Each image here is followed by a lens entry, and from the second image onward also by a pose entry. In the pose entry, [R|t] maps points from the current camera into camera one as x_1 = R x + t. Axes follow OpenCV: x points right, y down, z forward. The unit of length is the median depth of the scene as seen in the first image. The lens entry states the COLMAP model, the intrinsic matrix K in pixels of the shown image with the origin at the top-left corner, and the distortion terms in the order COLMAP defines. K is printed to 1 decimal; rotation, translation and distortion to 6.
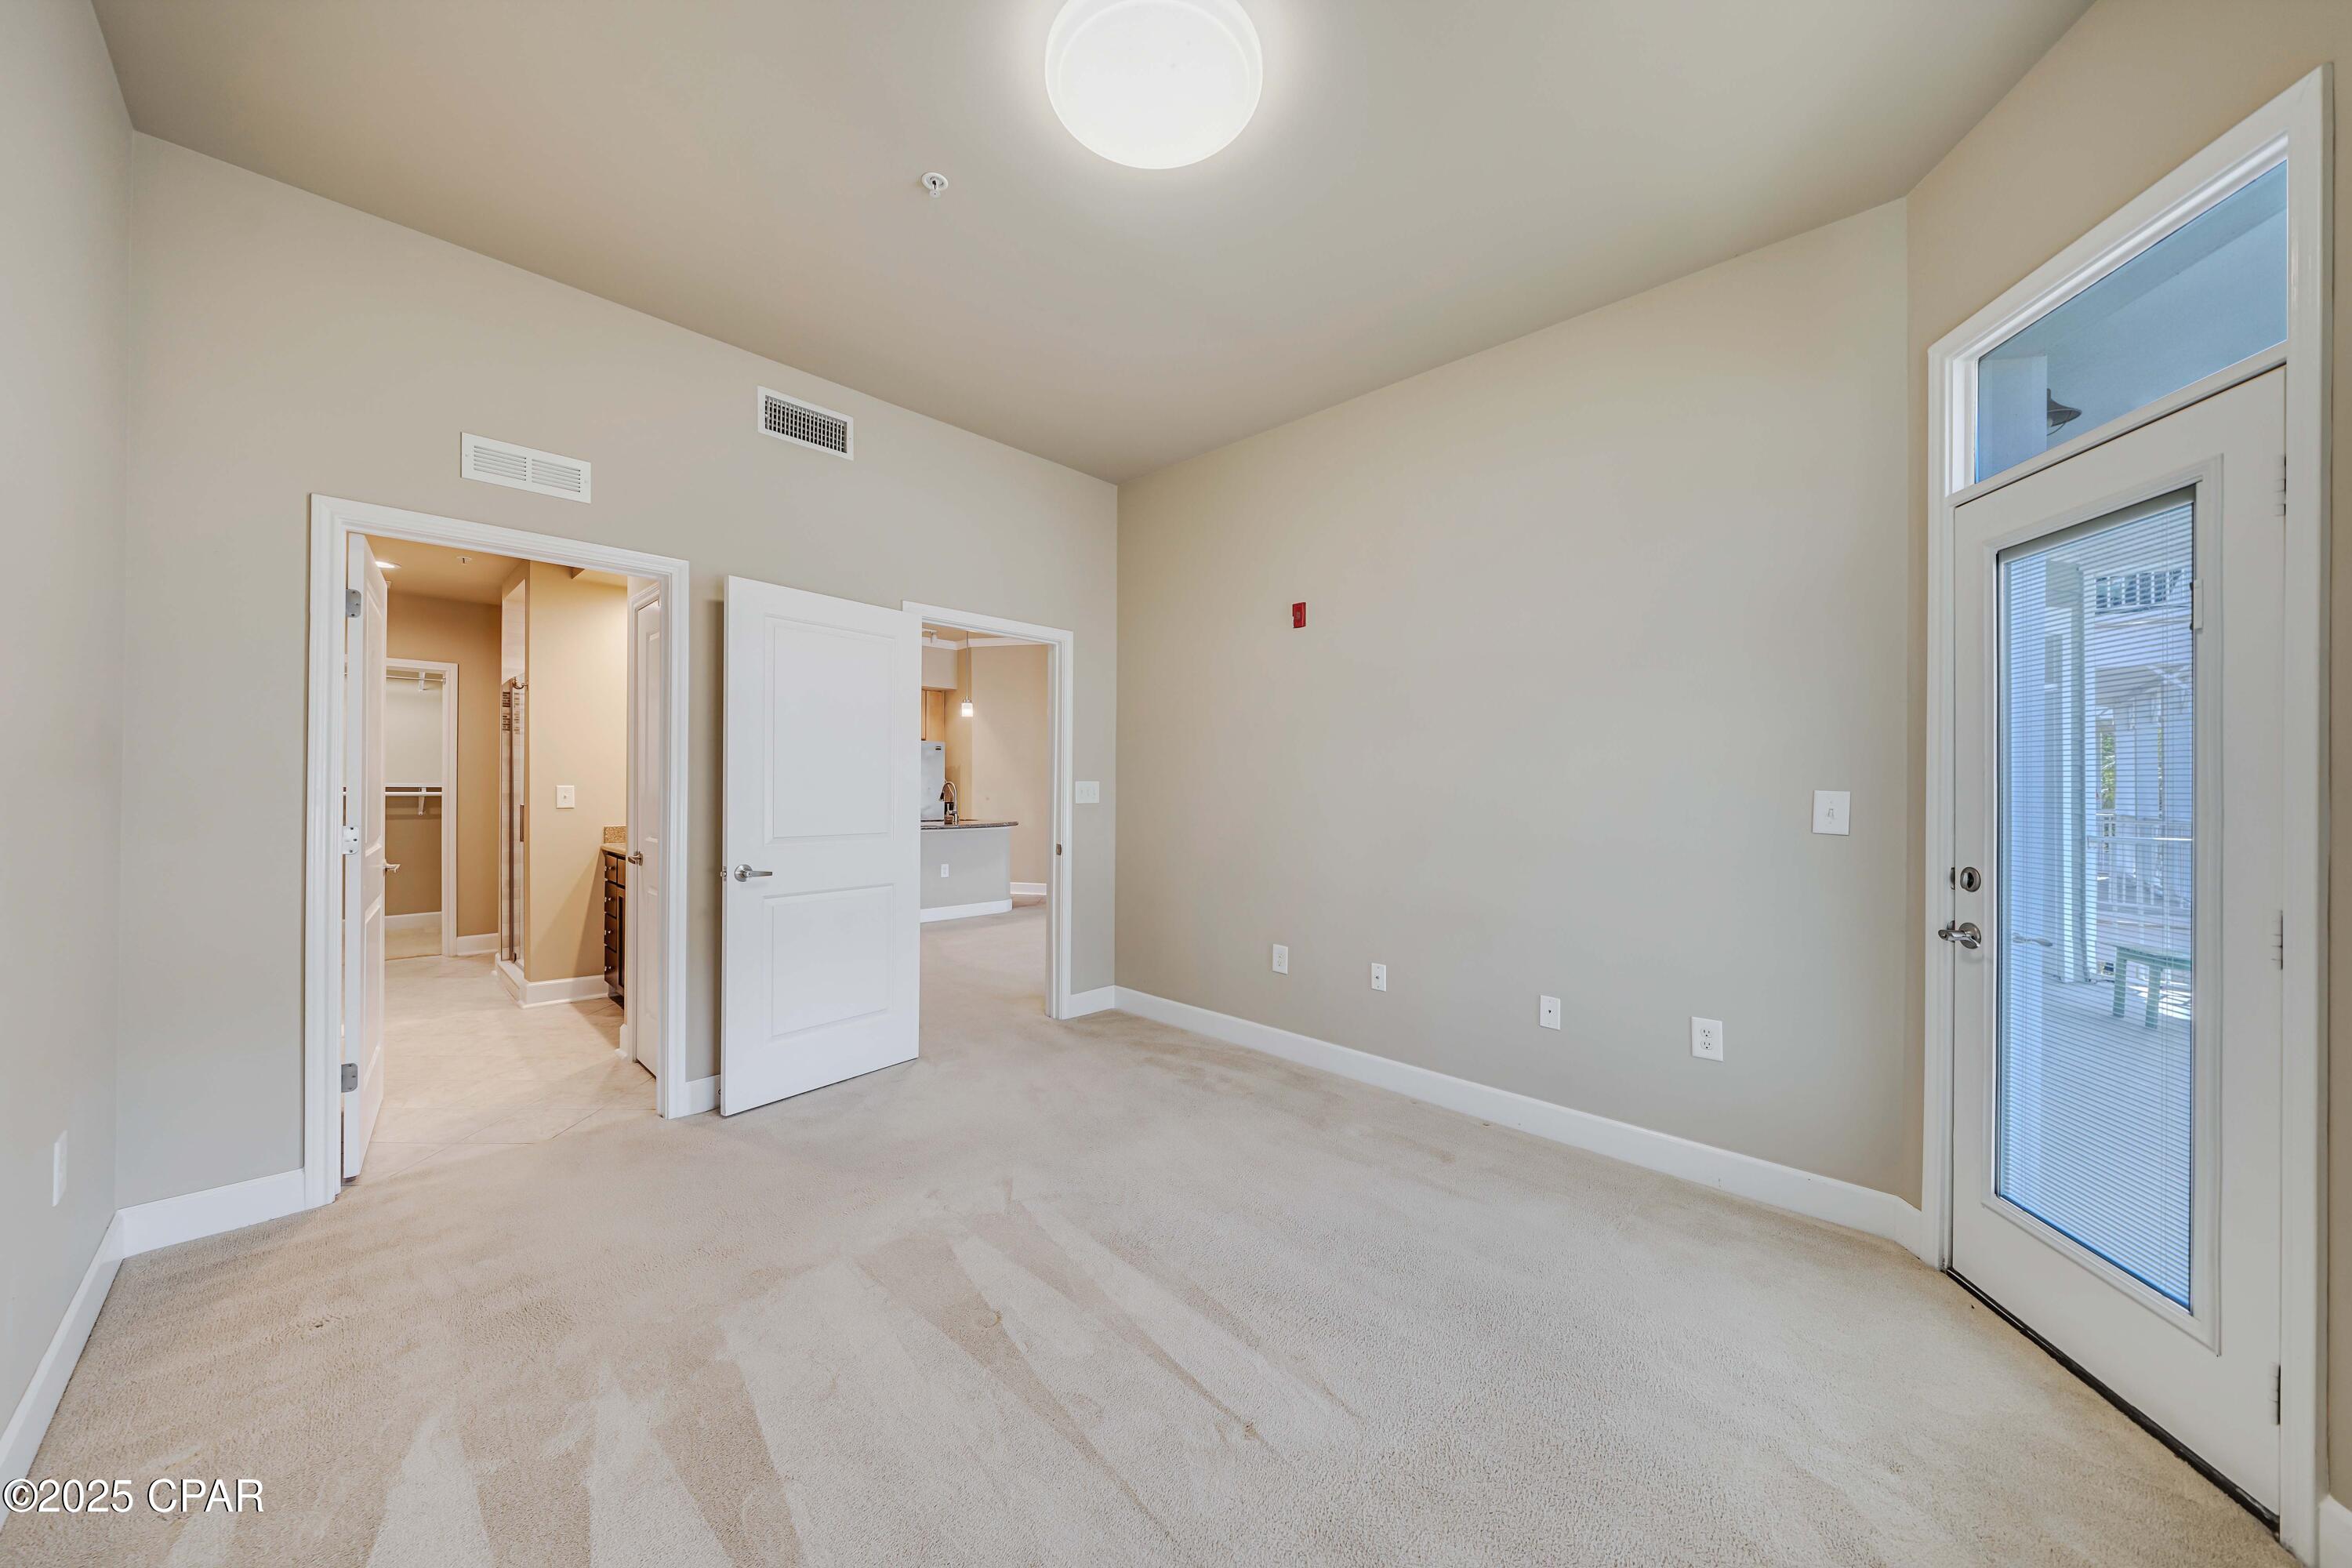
lens RADIAL K [[816.1, 0, 1166.2], [0, 816.1, 787.8], [0, 0, 1]] dist [-0.004360, 0.000003]
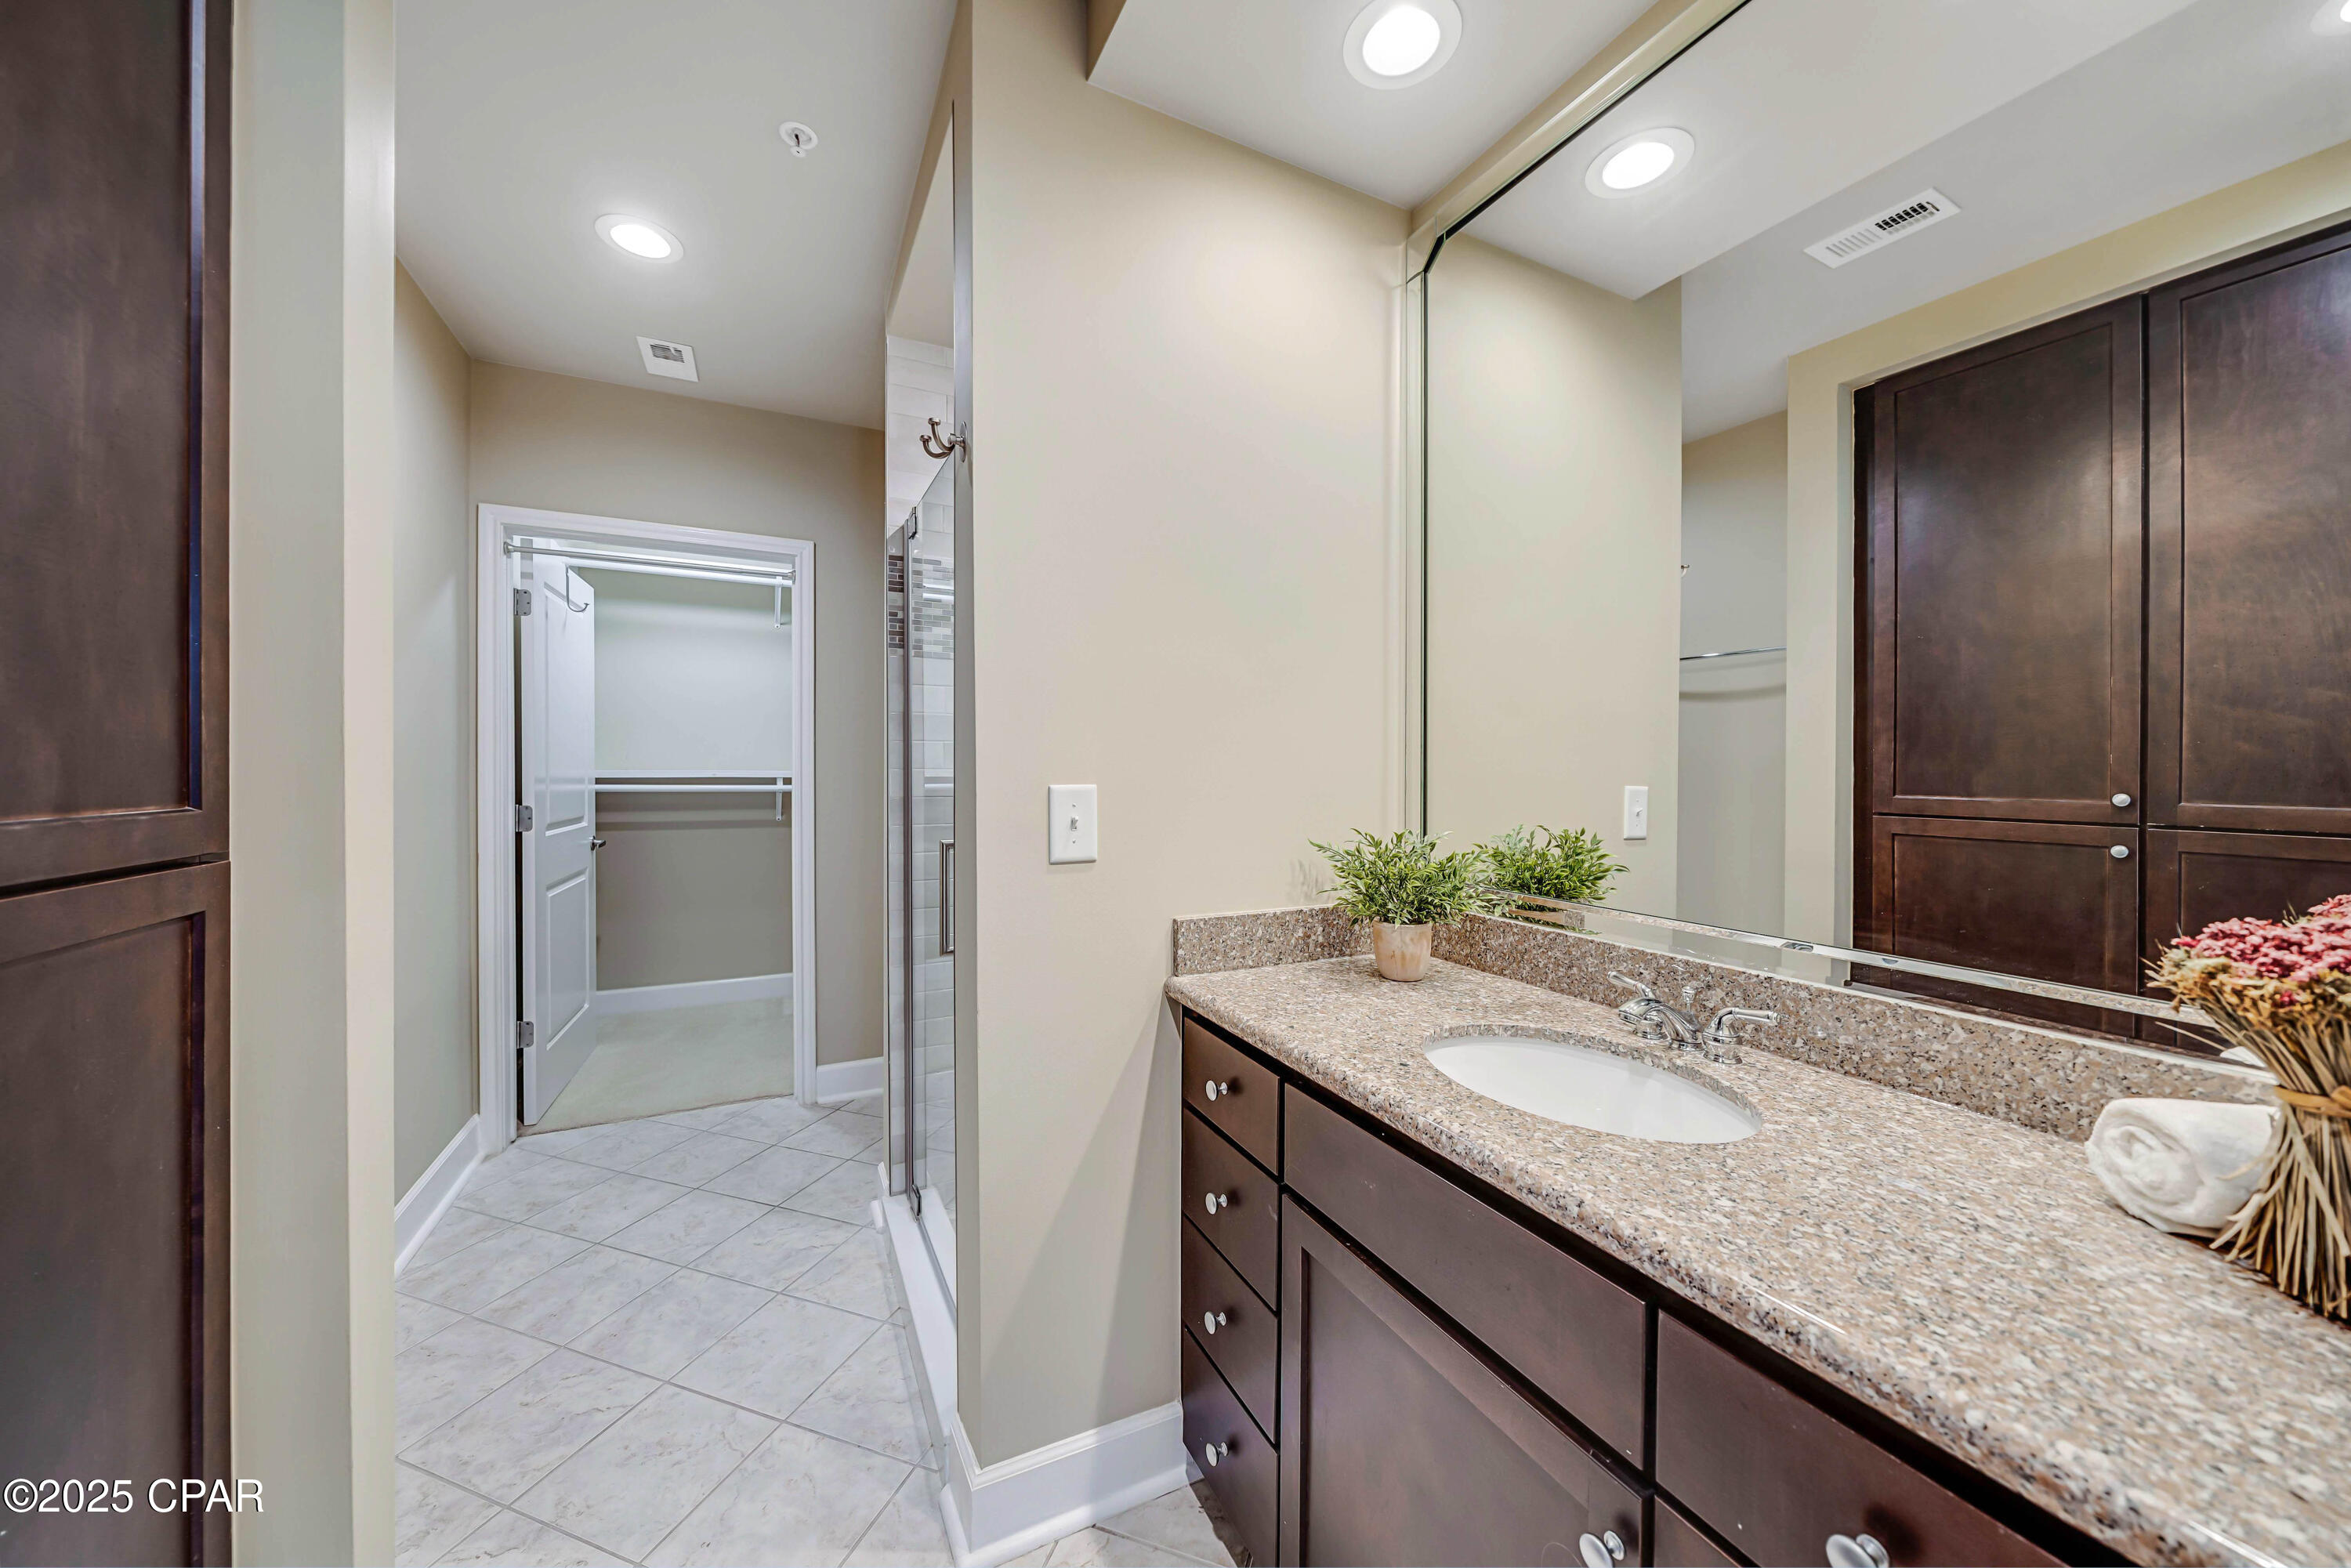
lens RADIAL K [[815.8, 0, 1165.7], [0, 815.8, 787.8], [0, 0, 1]] dist [-0.004360, 0.000003]
pose [[0.939477, 0.006818, -0.342544, -0.538235], [-0.000124, 0.999809, 0.019560, -0.006164], [0.342612, -0.018334, 0.939298, 0.654400]]
